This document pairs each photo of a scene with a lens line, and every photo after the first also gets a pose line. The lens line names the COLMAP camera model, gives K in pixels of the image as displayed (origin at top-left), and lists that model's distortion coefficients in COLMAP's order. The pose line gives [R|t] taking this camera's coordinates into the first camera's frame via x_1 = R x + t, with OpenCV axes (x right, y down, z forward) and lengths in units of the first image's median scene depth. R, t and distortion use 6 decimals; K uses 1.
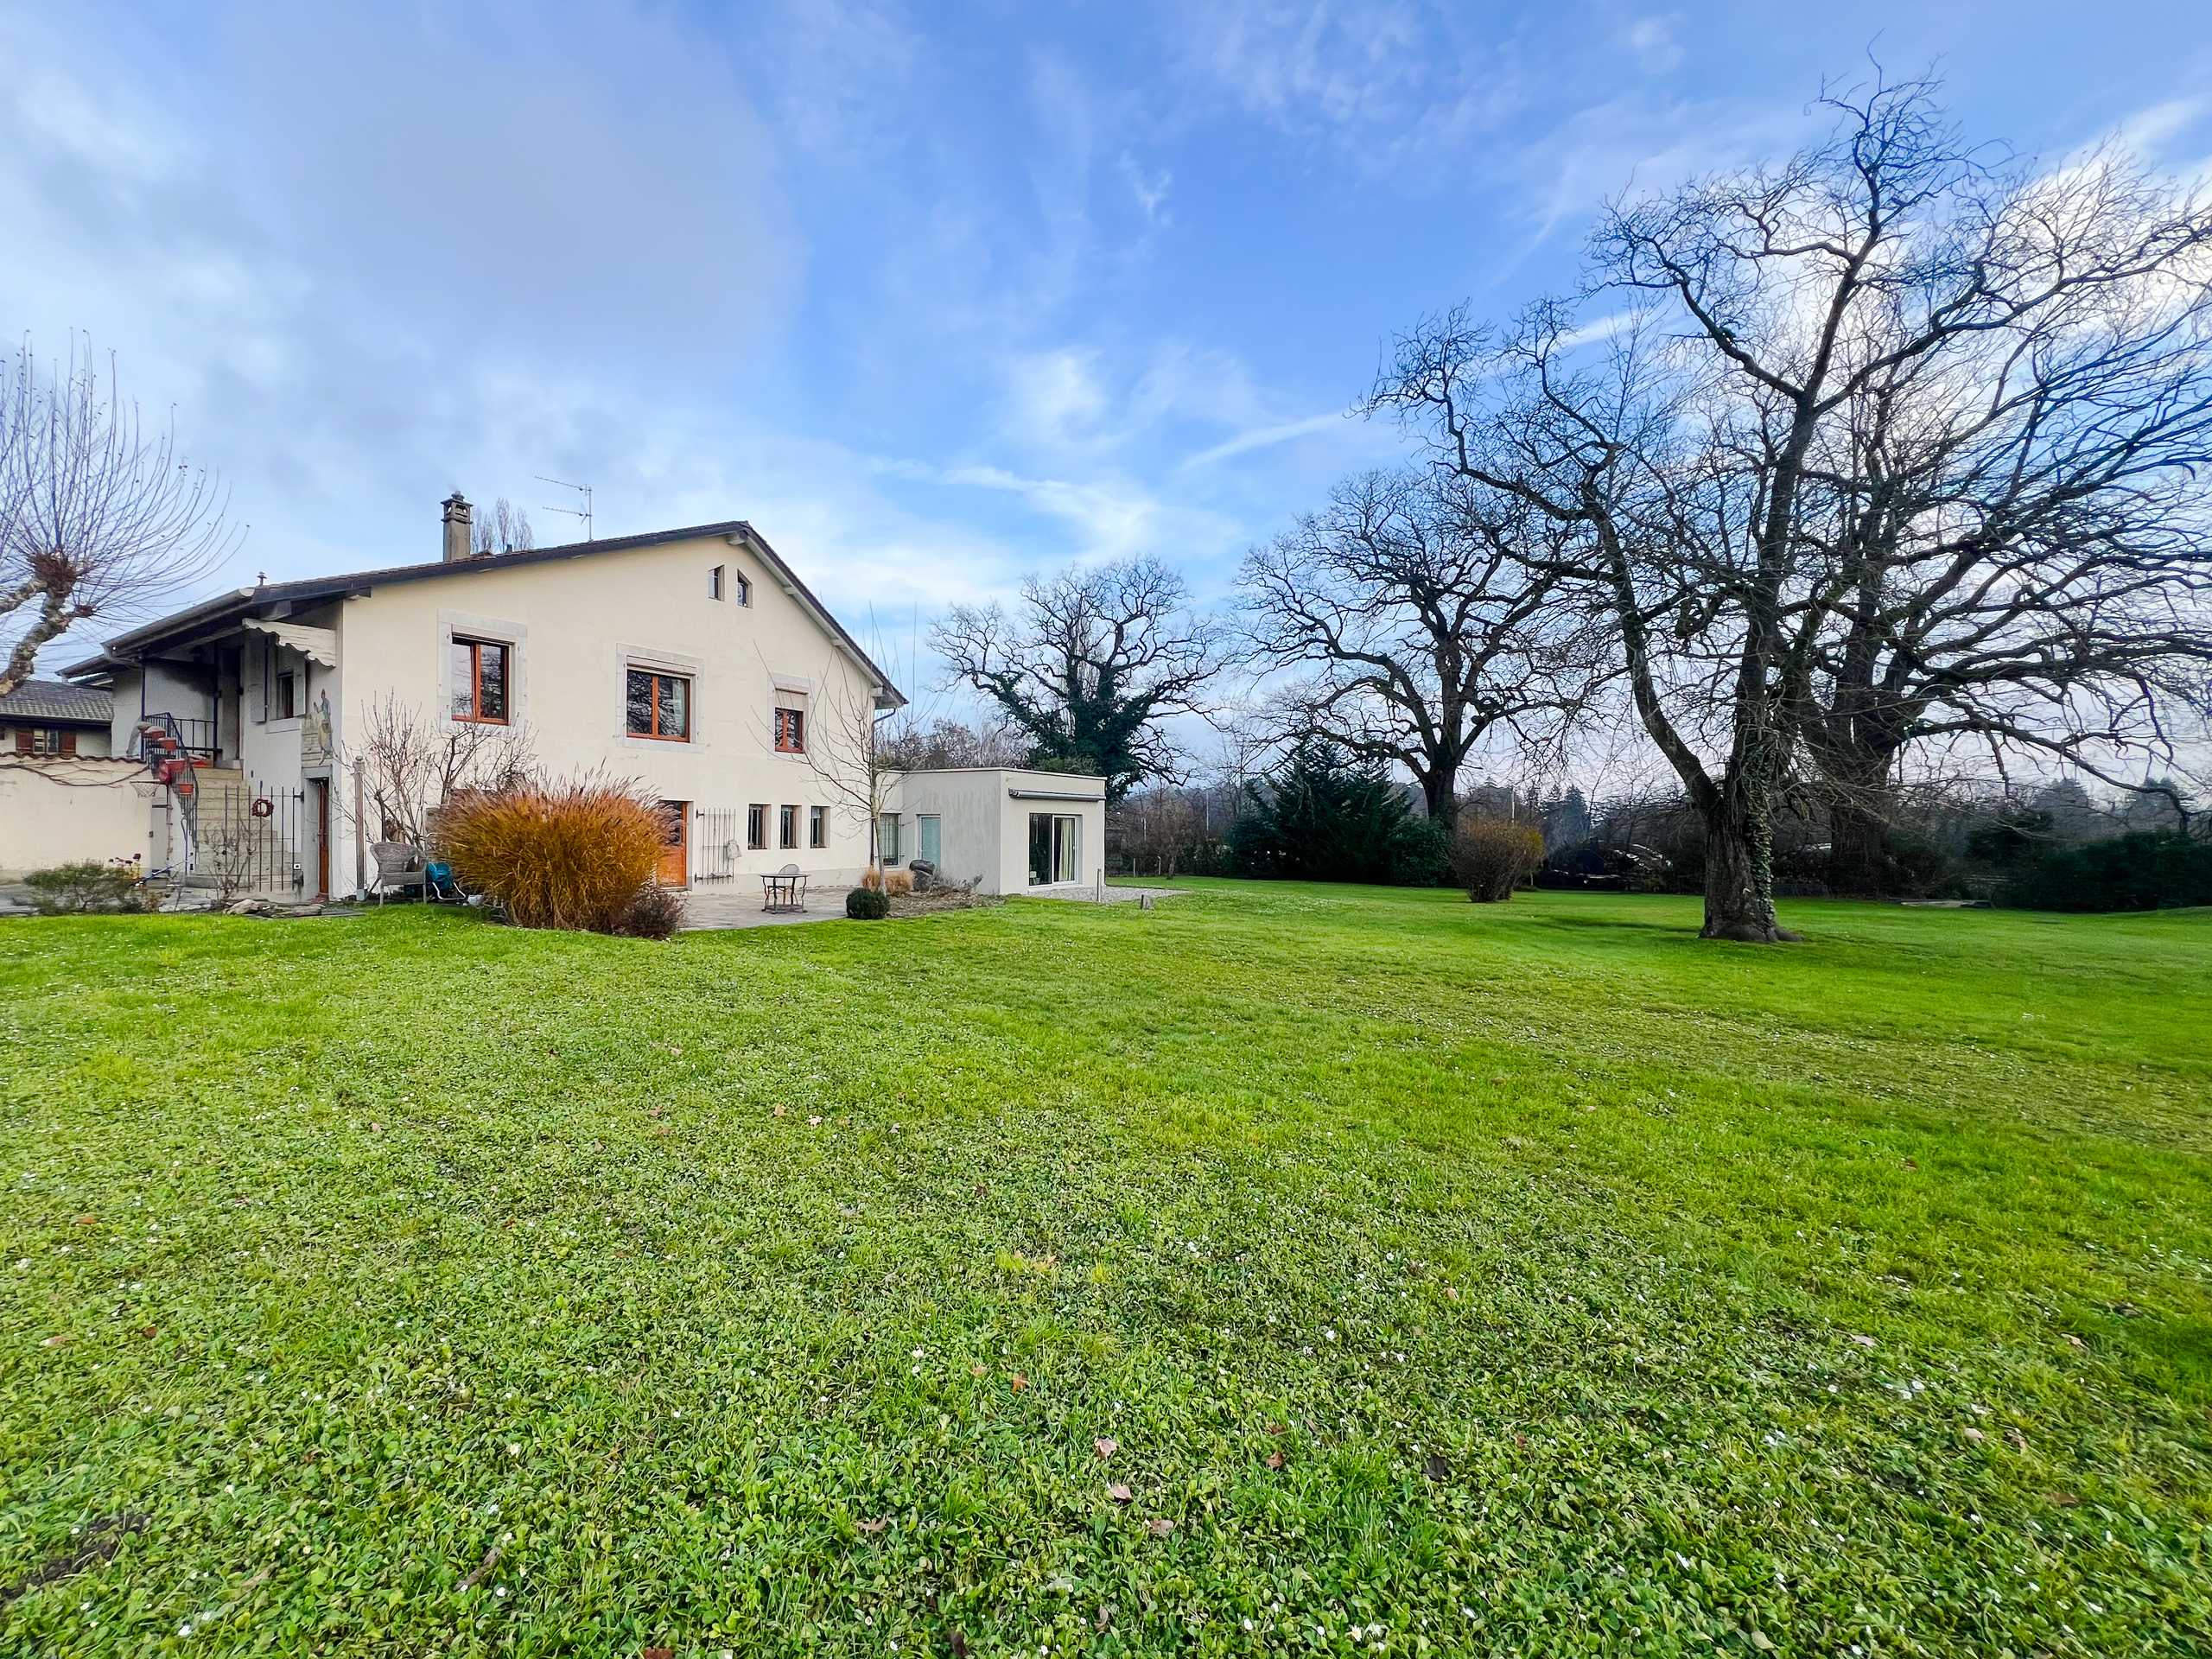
lens RADIAL K [[904.2, 0, 1082.0], [0, 904.2, 829.8], [0, 0, 1]] dist [0.013194, -0.000049]
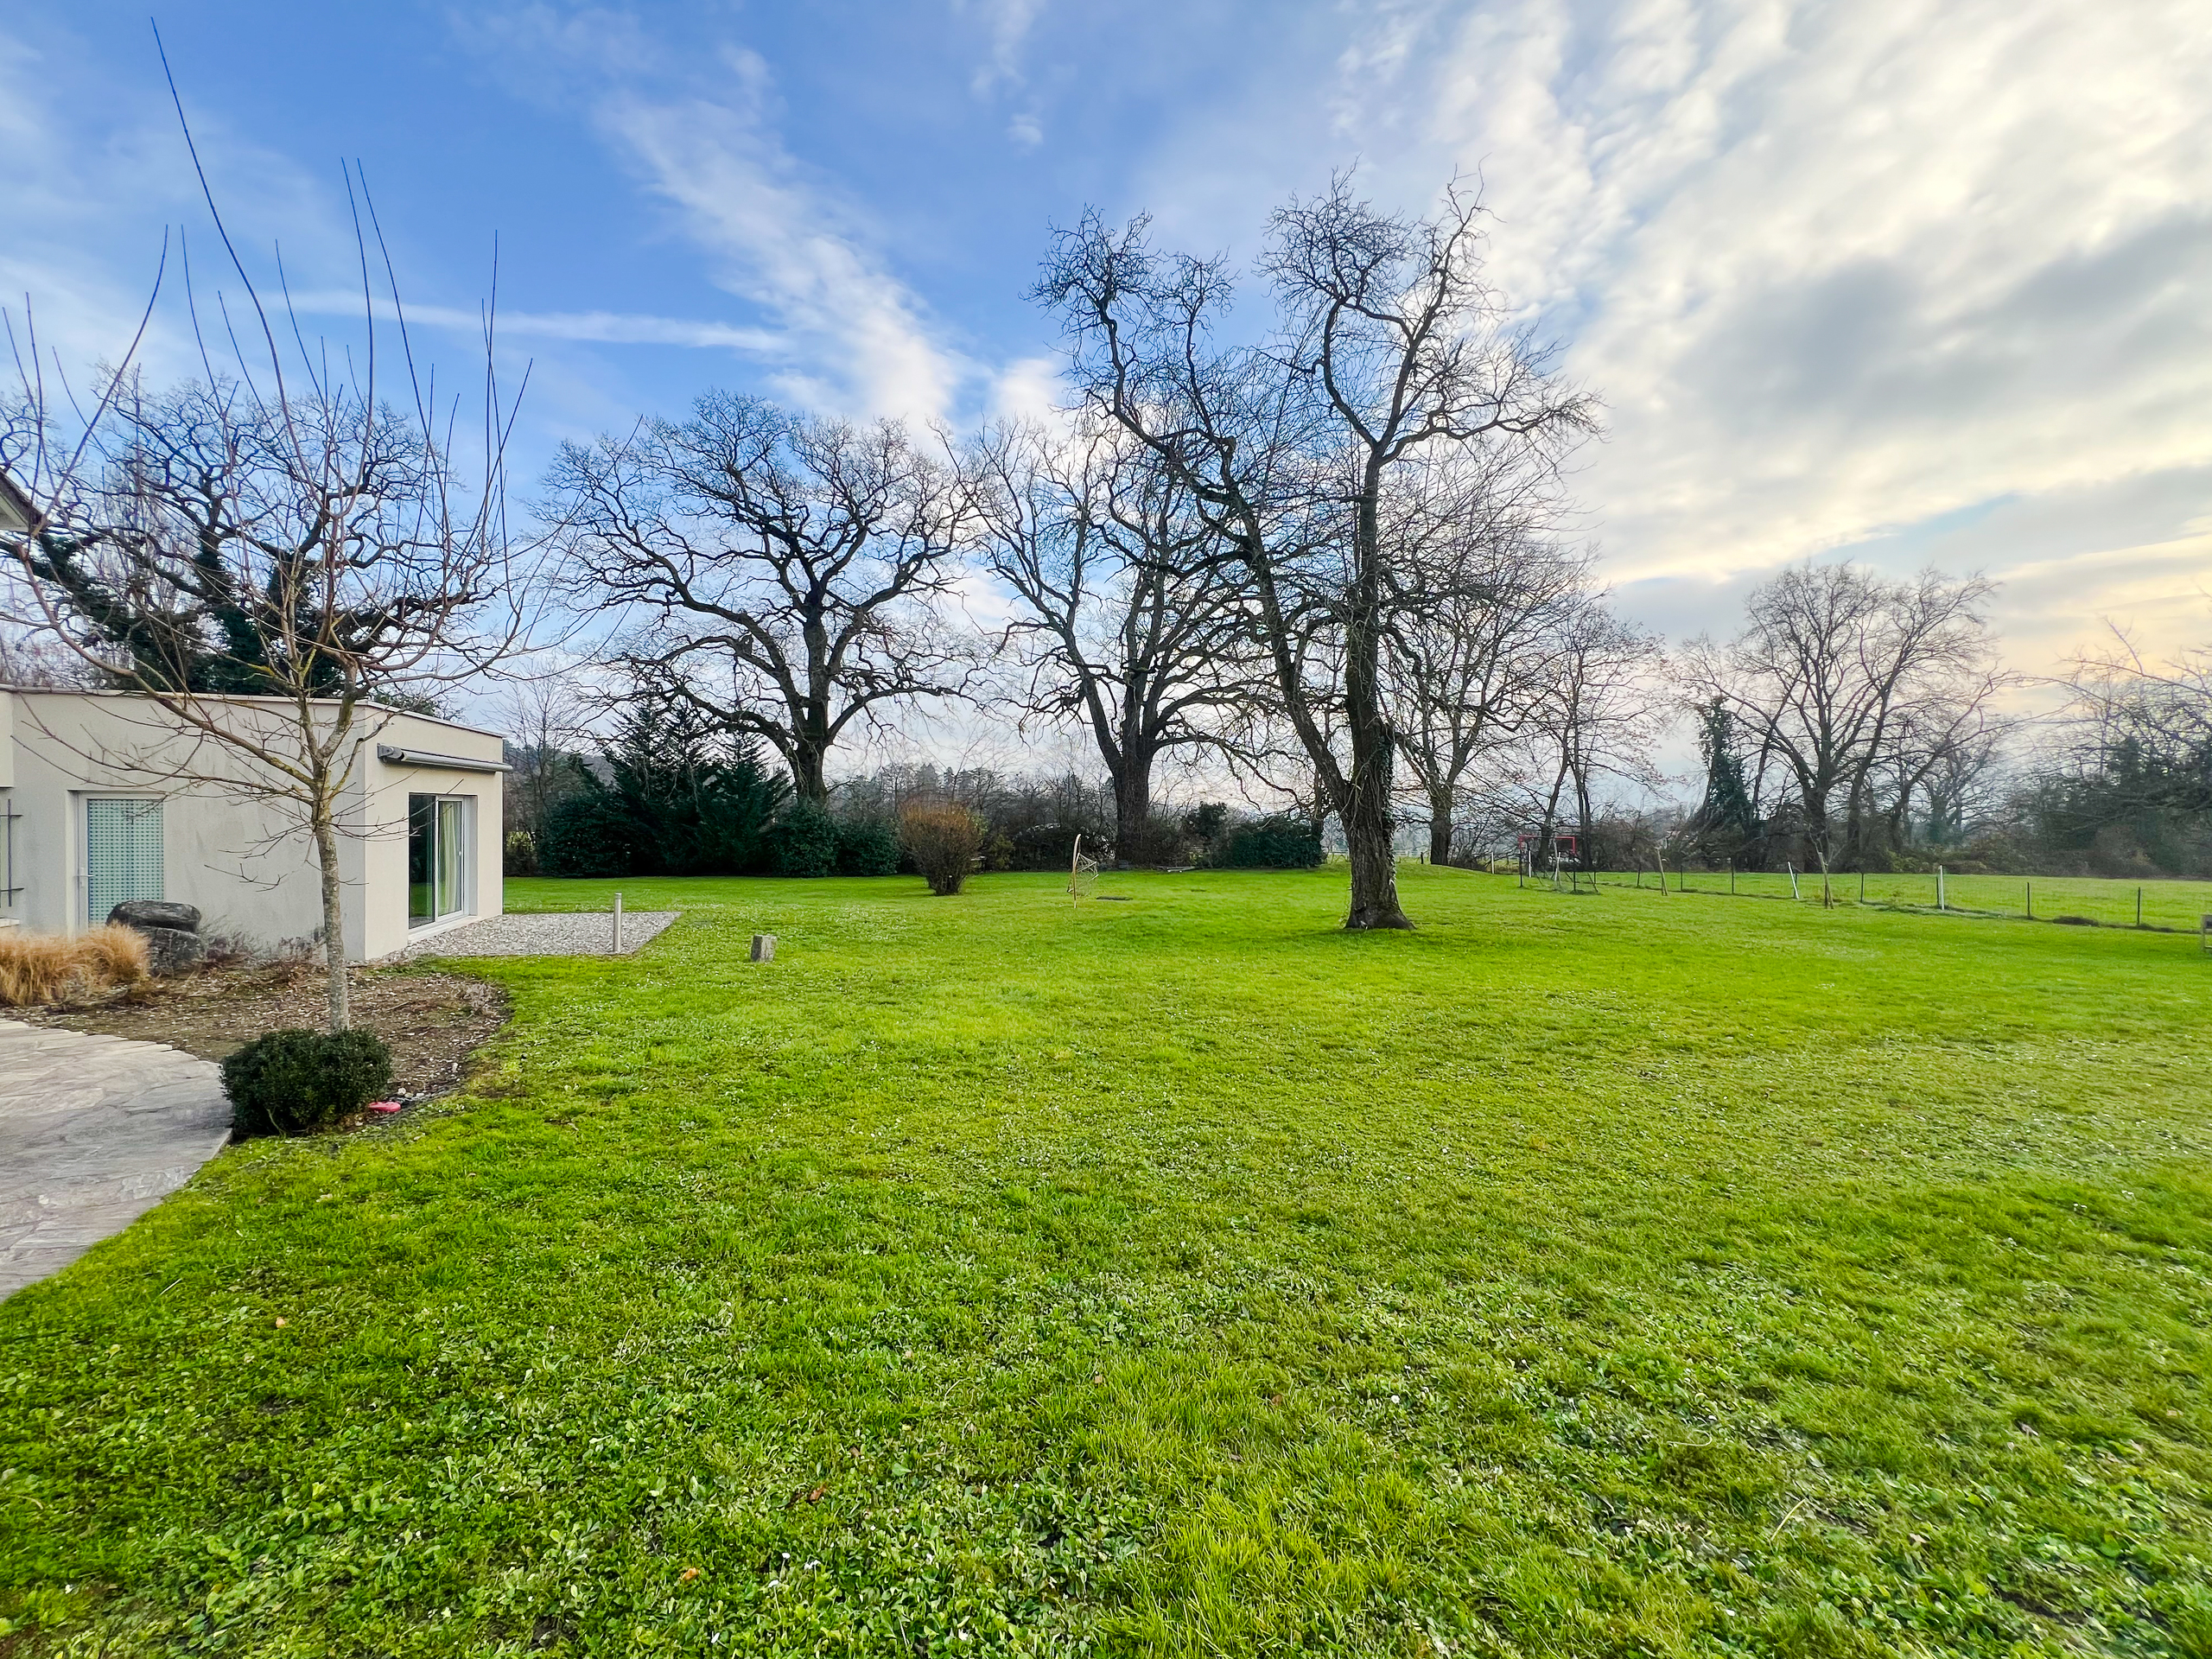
lens RADIAL K [[904.2, 0, 1082.0], [0, 904.2, 829.8], [0, 0, 1]] dist [0.013194, -0.000049]
pose [[0.642529, -0.015602, 0.766102, -0.130438], [-0.000620, 0.999782, 0.020881, -0.004278], [-0.766261, -0.013892, 0.642379, 0.199905]]
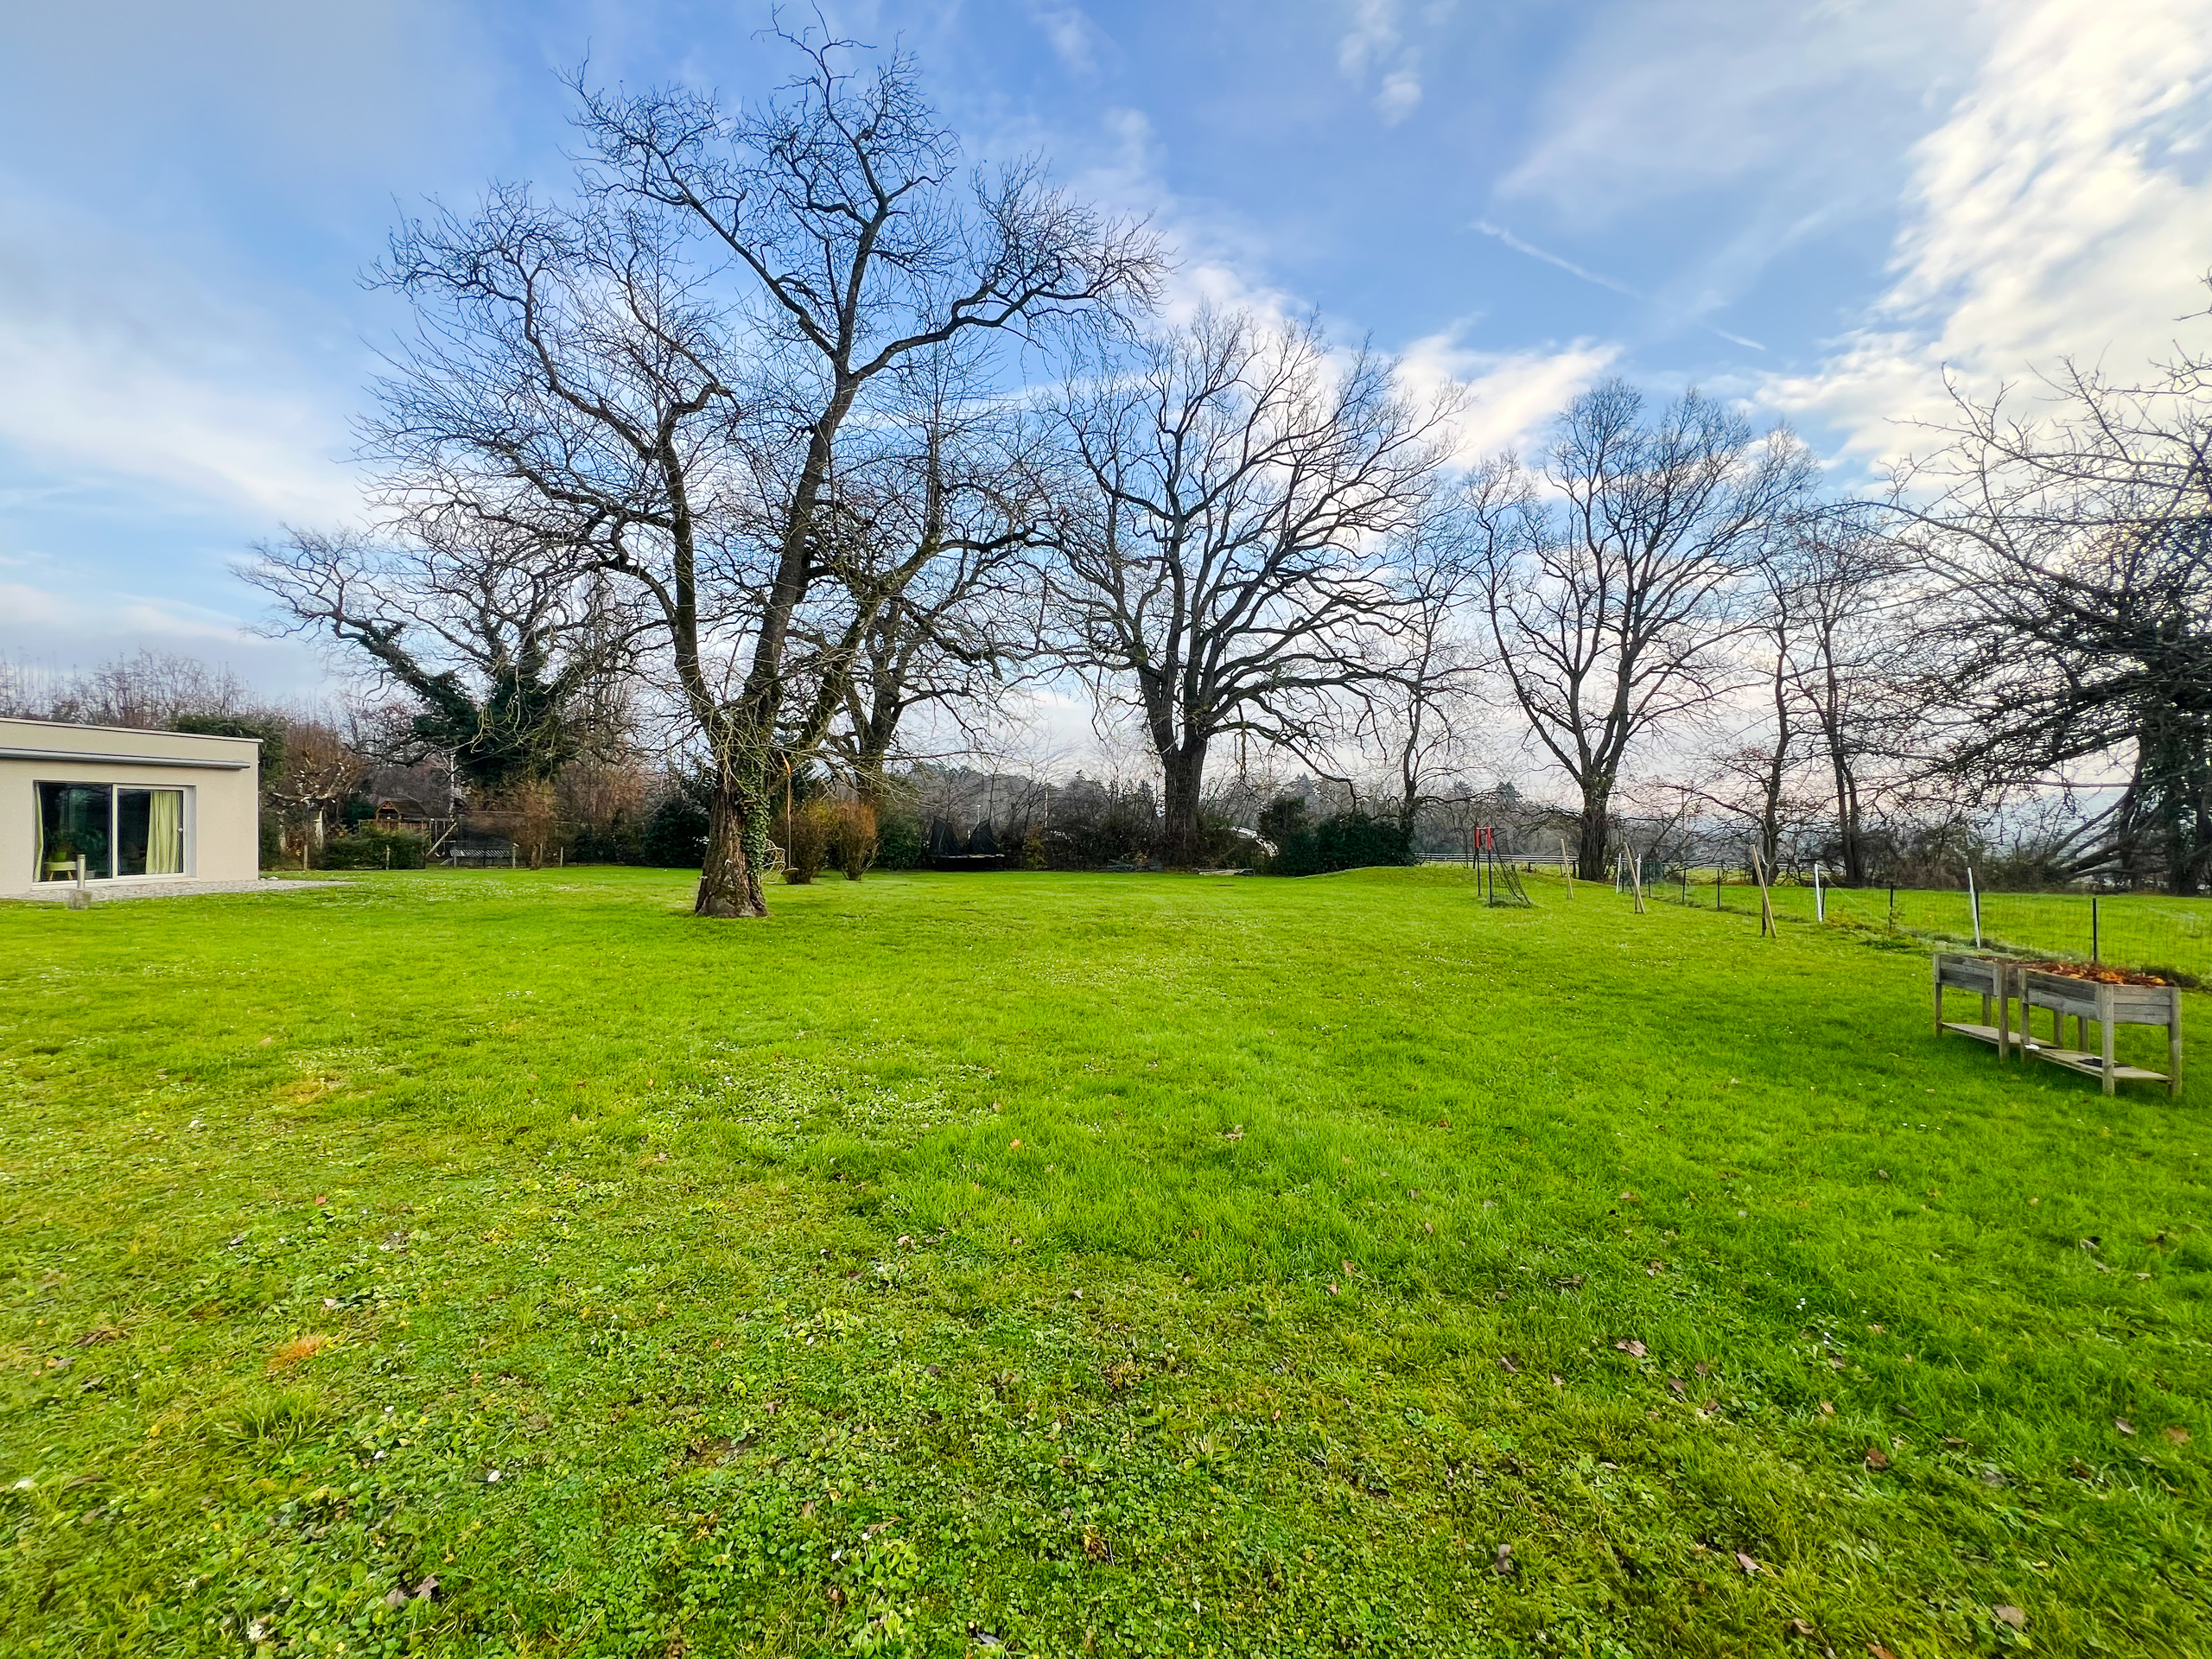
lens RADIAL K [[904.2, 0, 1082.0], [0, 904.2, 829.8], [0, 0, 1]] dist [0.013194, -0.000049]
pose [[0.911624, -0.006991, 0.410966, 0.225734], [0.002538, 0.999932, 0.011381, 0.008054], [-0.411017, -0.009332, 0.911580, -0.001467]]
